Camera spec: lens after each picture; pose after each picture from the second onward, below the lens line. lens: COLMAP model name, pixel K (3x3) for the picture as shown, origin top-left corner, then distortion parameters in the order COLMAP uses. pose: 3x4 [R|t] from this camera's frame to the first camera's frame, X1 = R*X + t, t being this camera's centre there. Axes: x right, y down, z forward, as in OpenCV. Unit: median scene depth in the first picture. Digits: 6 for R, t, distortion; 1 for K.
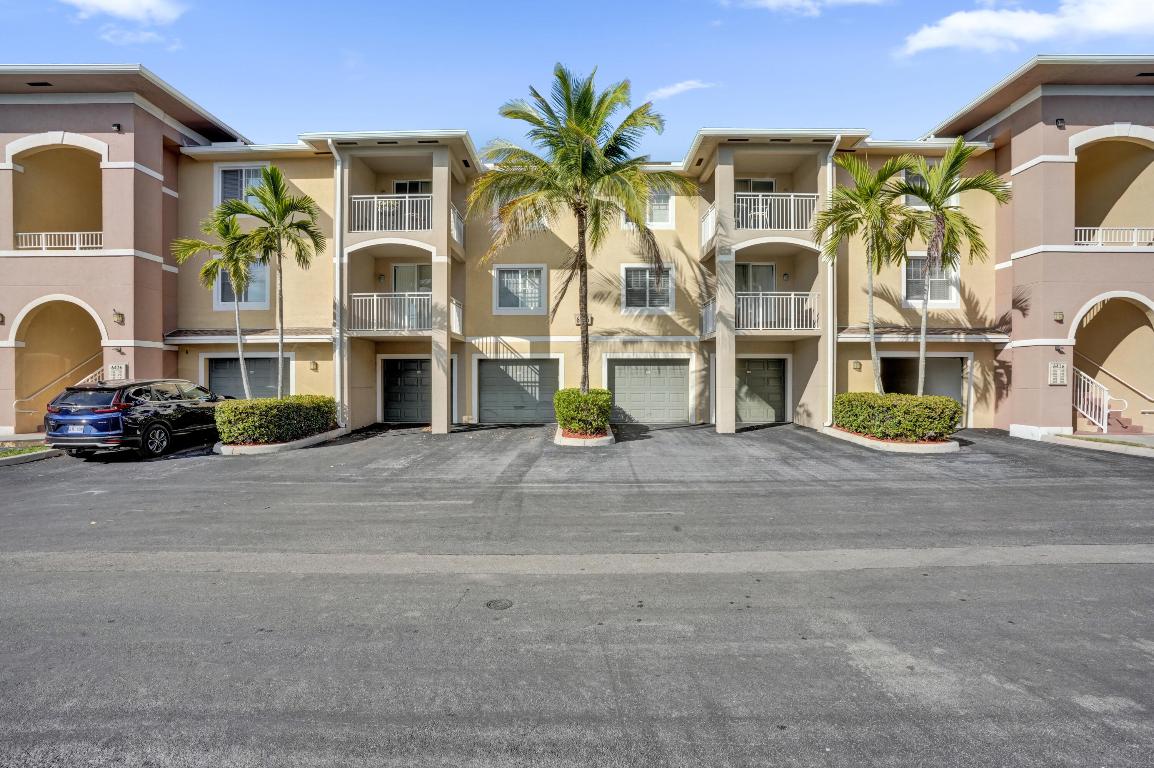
lens RADIAL K [[534.8, 0, 576.3], [0, 534.8, 378.1], [0, 0, 1]] dist [-0.073215, 0.030511]
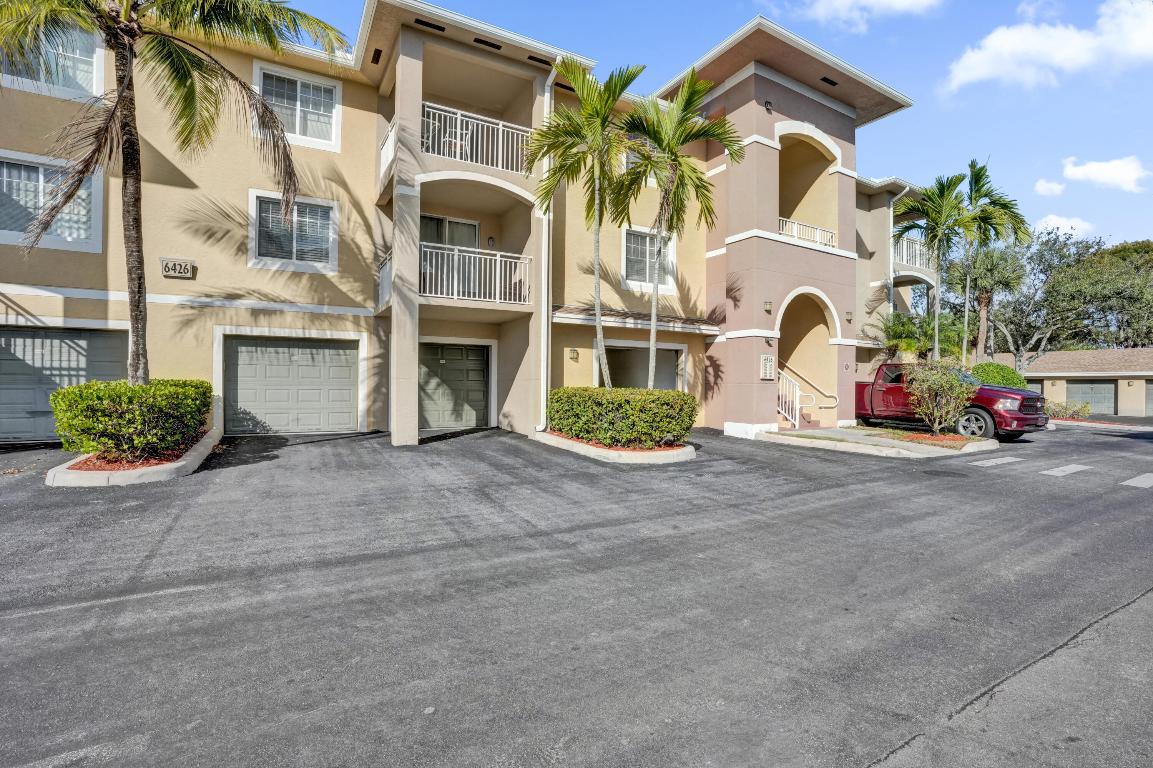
lens RADIAL K [[546.1, 0, 570.9], [0, 546.1, 398.5], [0, 0, 1]] dist [-0.060670, 0.022767]
pose [[0.868611, -0.006553, 0.495452, 0.116696], [-0.008463, 0.999570, 0.028059, 0.020731], [-0.495423, -0.028565, 0.868182, 0.275419]]
